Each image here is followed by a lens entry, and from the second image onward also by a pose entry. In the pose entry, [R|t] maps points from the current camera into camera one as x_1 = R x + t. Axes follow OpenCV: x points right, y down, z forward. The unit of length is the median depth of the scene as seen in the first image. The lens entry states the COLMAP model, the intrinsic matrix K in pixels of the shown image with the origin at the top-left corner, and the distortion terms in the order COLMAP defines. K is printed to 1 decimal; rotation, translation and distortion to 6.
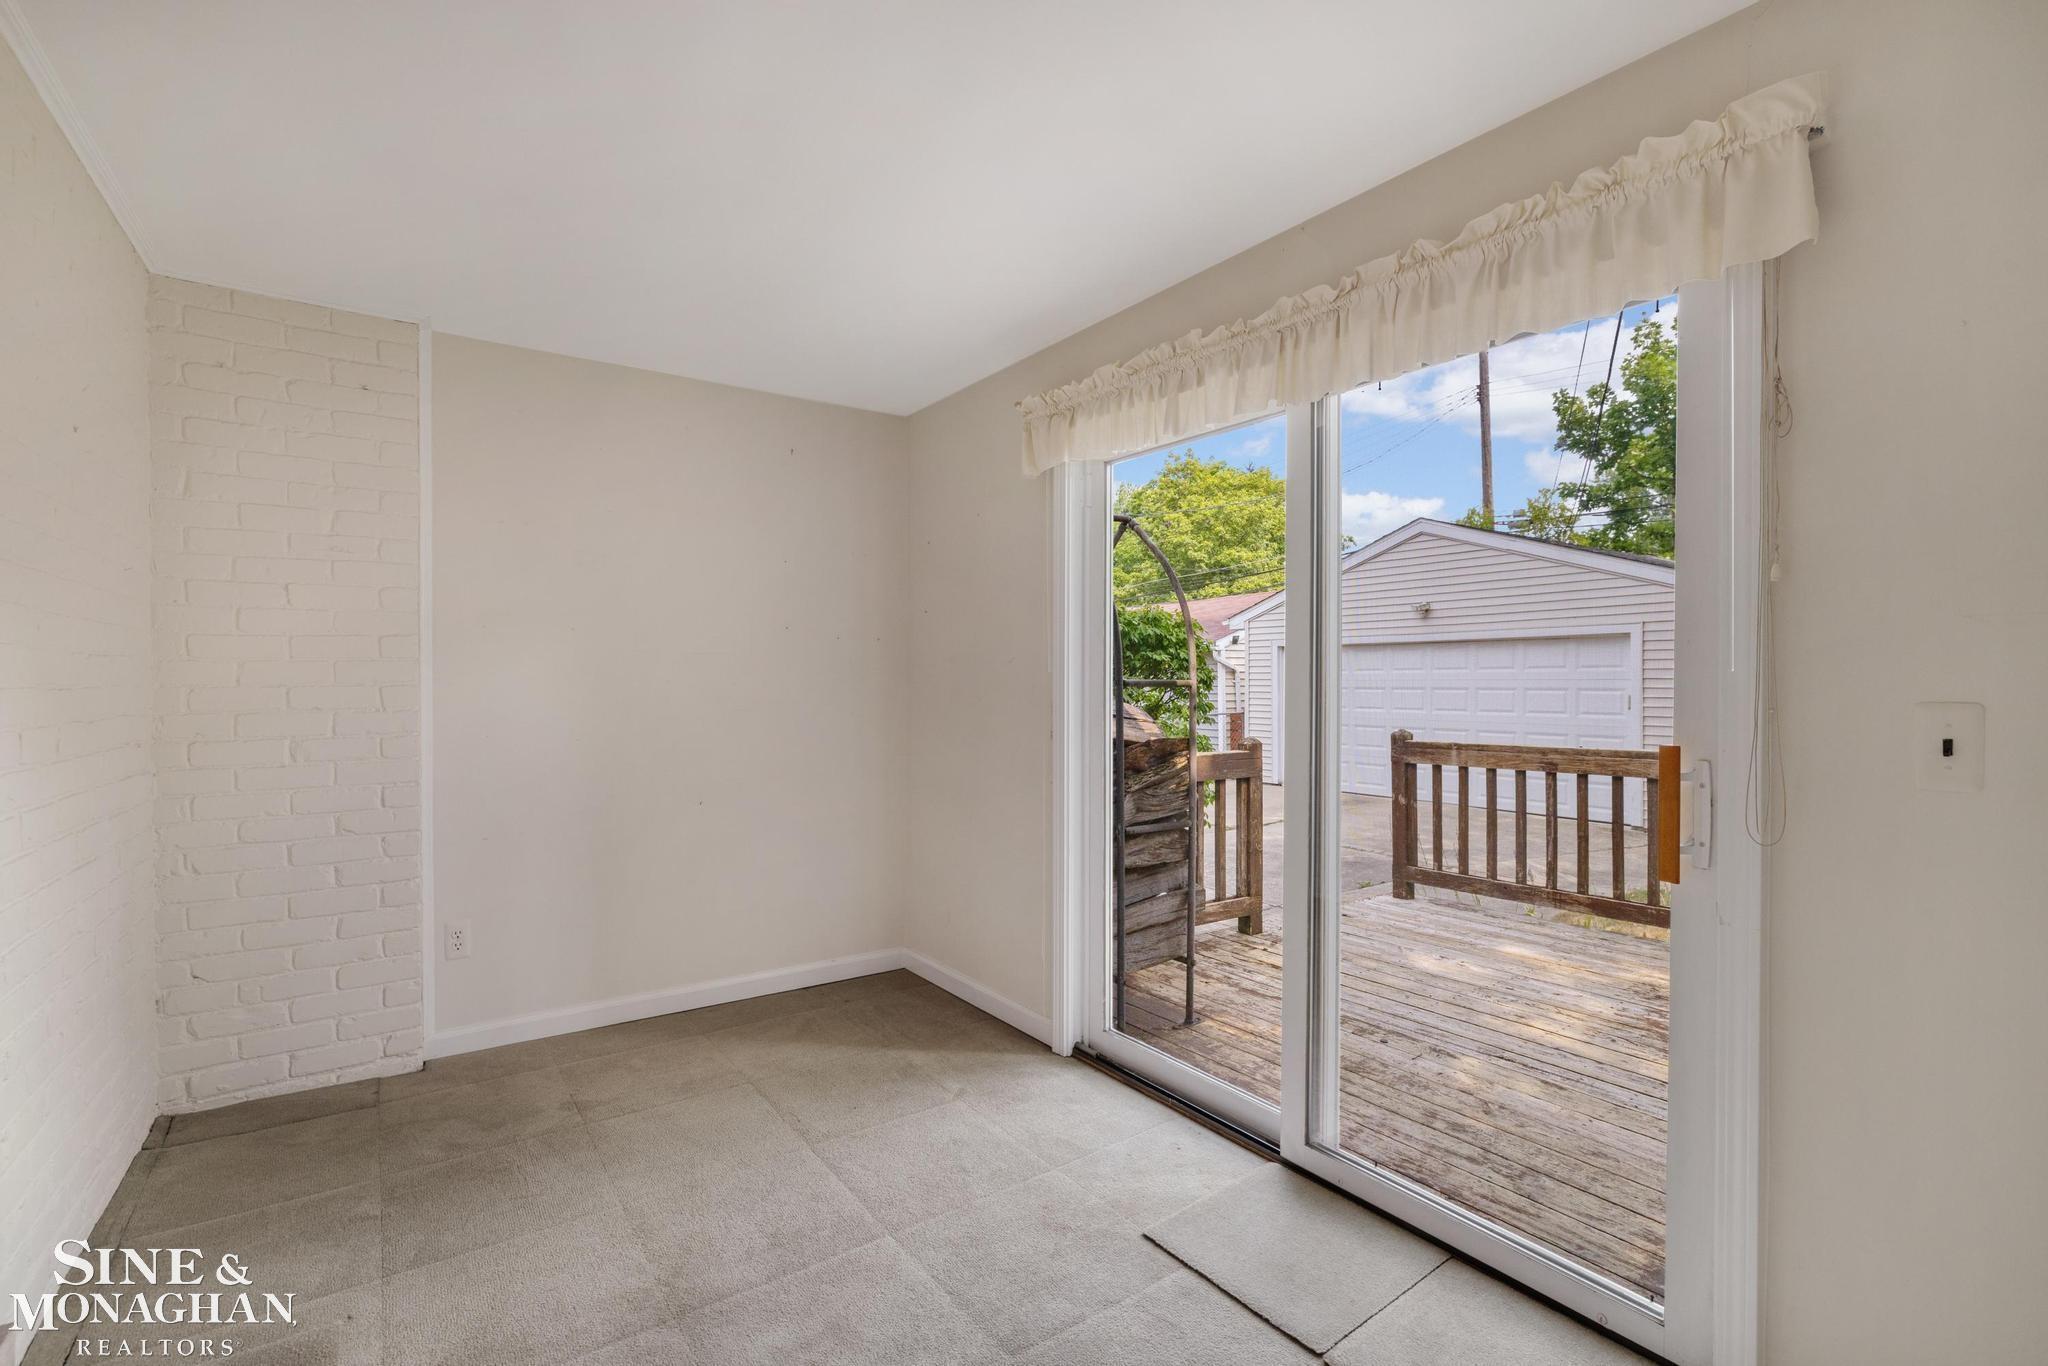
lens RADIAL K [[909.7, 0, 1024.0], [0, 909.7, 683.0], [0, 0, 1]] dist [-0.009857, 0.000506]
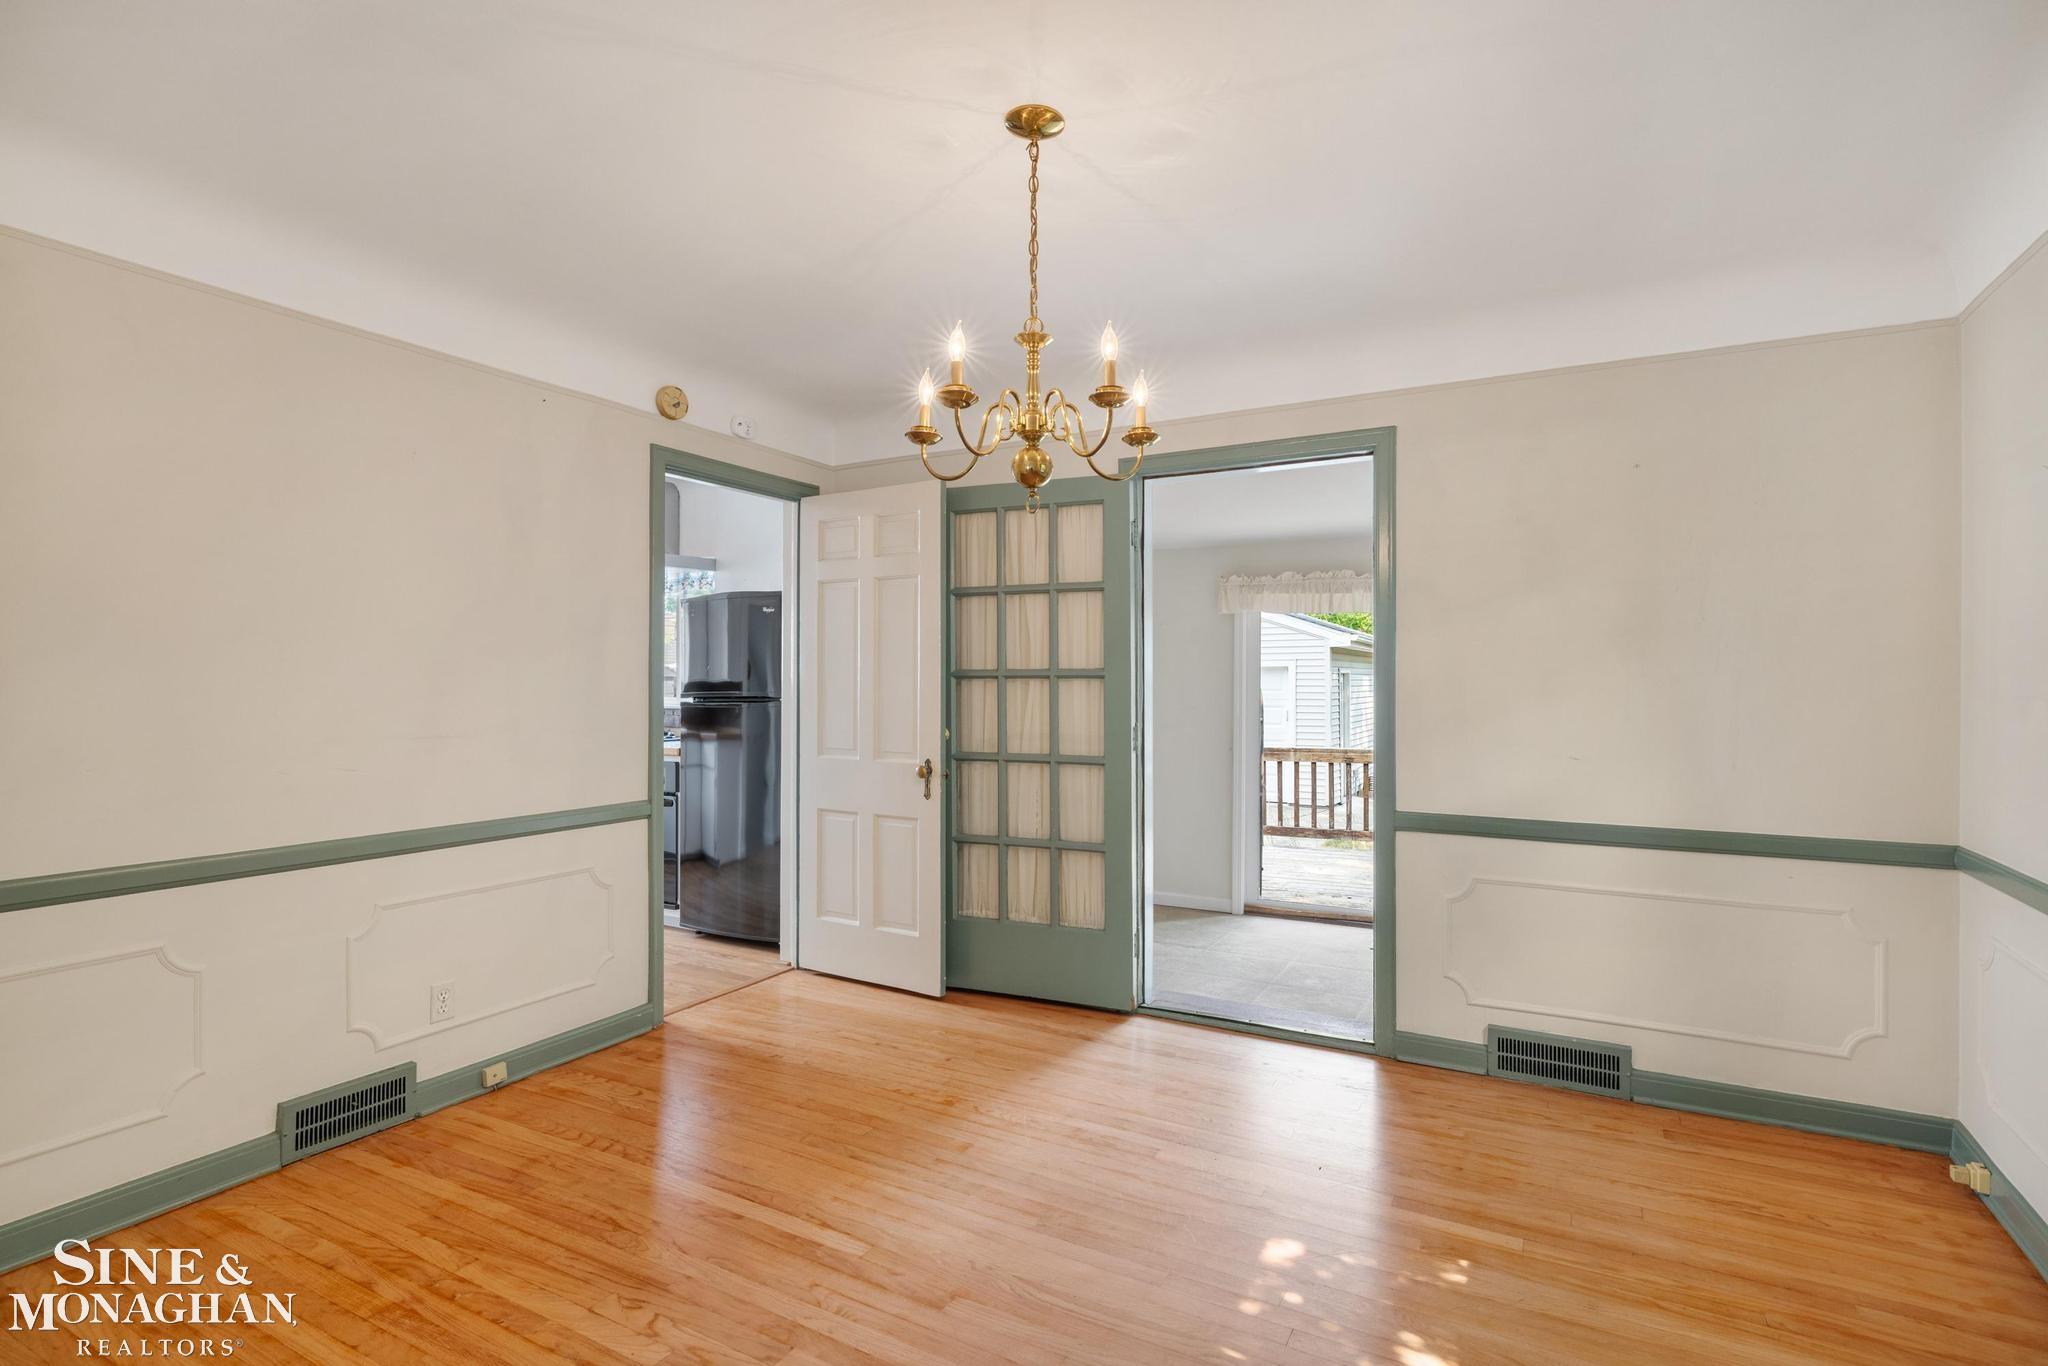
lens RADIAL K [[995.5, 0, 1024.0], [0, 995.5, 683.0], [0, 0, 1]] dist [-0.000011, 0.000001]
pose [[0.894537, 0.004676, 0.446970, -0.780889], [-0.003222, 0.999987, -0.004013, -0.043560], [-0.446983, 0.002150, 0.894540, -0.410700]]
